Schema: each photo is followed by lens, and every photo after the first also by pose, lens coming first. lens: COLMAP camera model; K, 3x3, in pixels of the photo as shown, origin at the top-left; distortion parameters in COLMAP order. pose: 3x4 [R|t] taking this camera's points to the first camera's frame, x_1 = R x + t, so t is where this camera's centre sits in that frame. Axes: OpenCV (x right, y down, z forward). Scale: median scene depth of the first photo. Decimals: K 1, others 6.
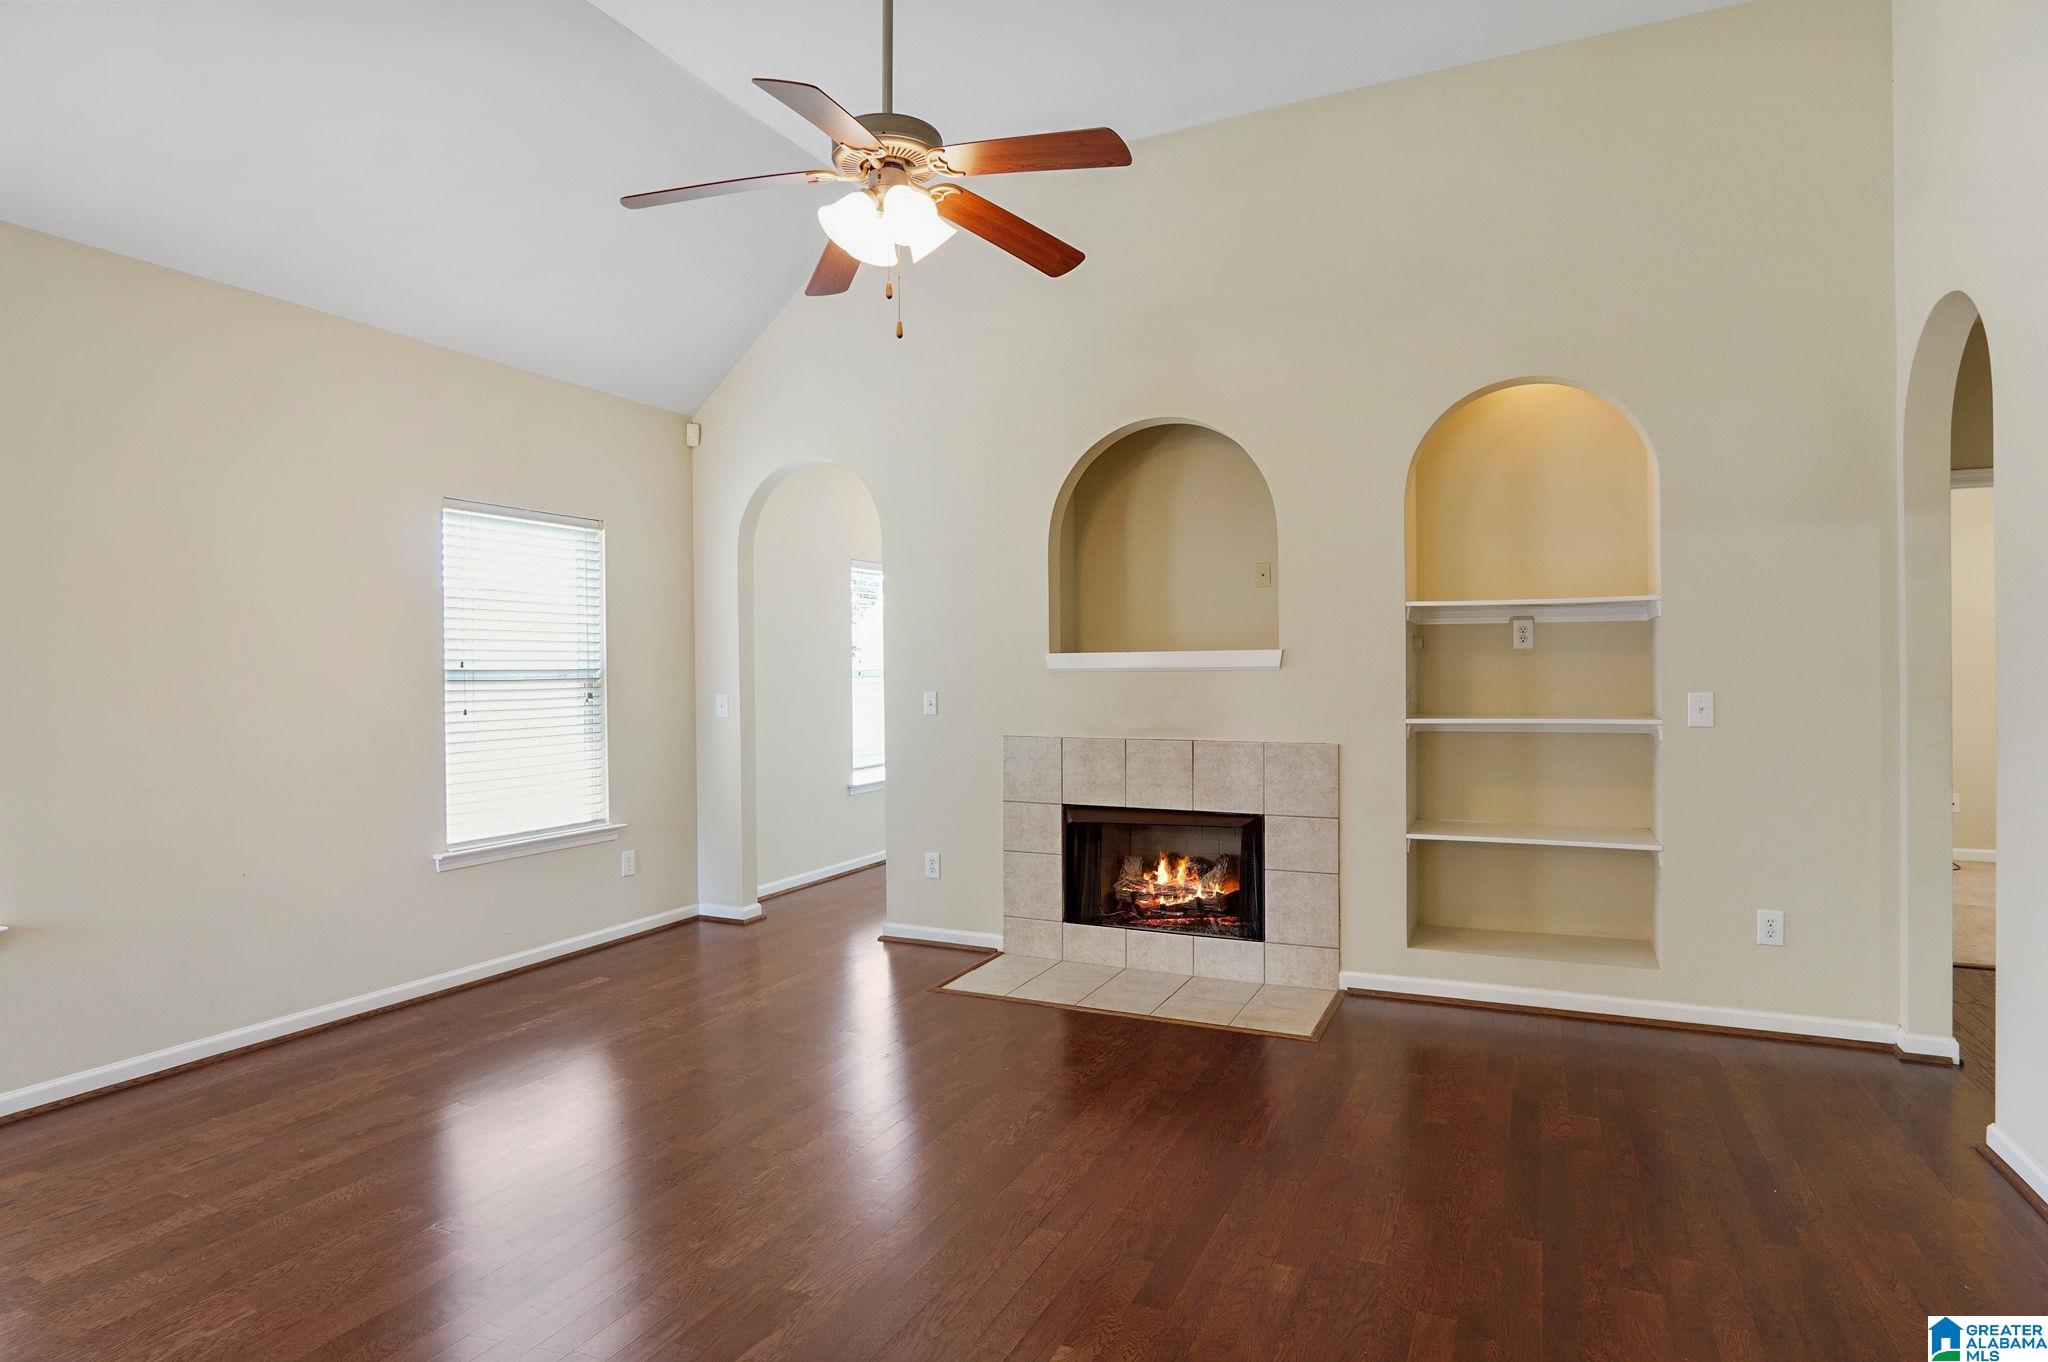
lens RADIAL K [[1097.0, 0, 1009.2], [0, 1097.0, 672.3], [0, 0, 1]] dist [-0.028184, 0.001787]
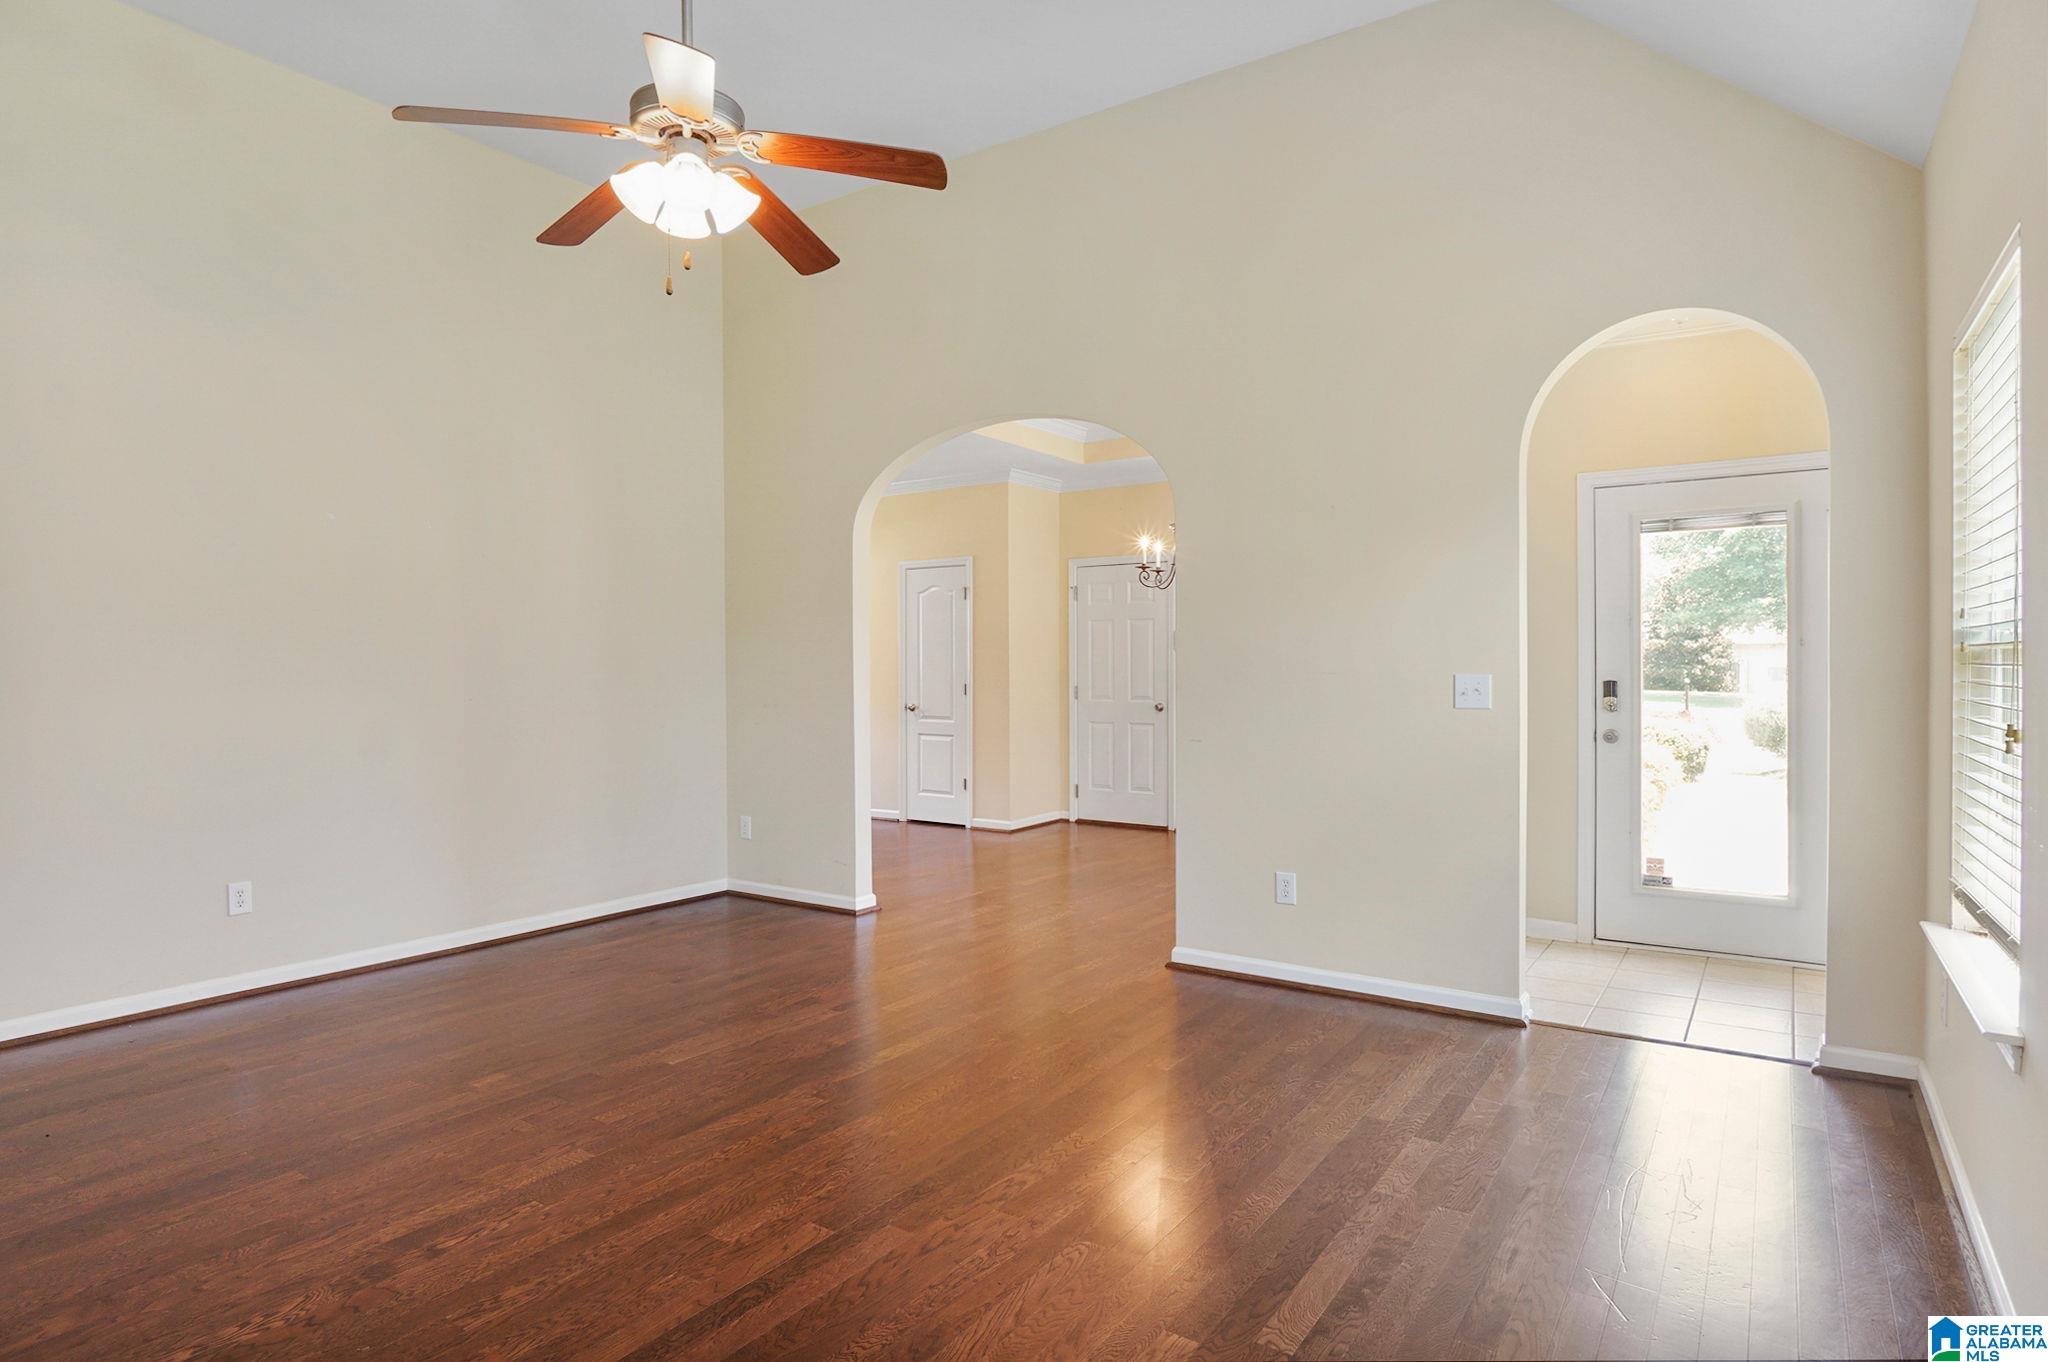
lens RADIAL K [[1094.6, 0, 1030.4], [0, 1094.6, 679.5], [0, 0, 1]] dist [-0.030321, 0.008392]
pose [[-0.990049, 0.010986, 0.140295, -0.324821], [0.012368, 0.999883, 0.008986, 0.015172], [-0.140180, 0.010632, -0.990069, 1.145026]]
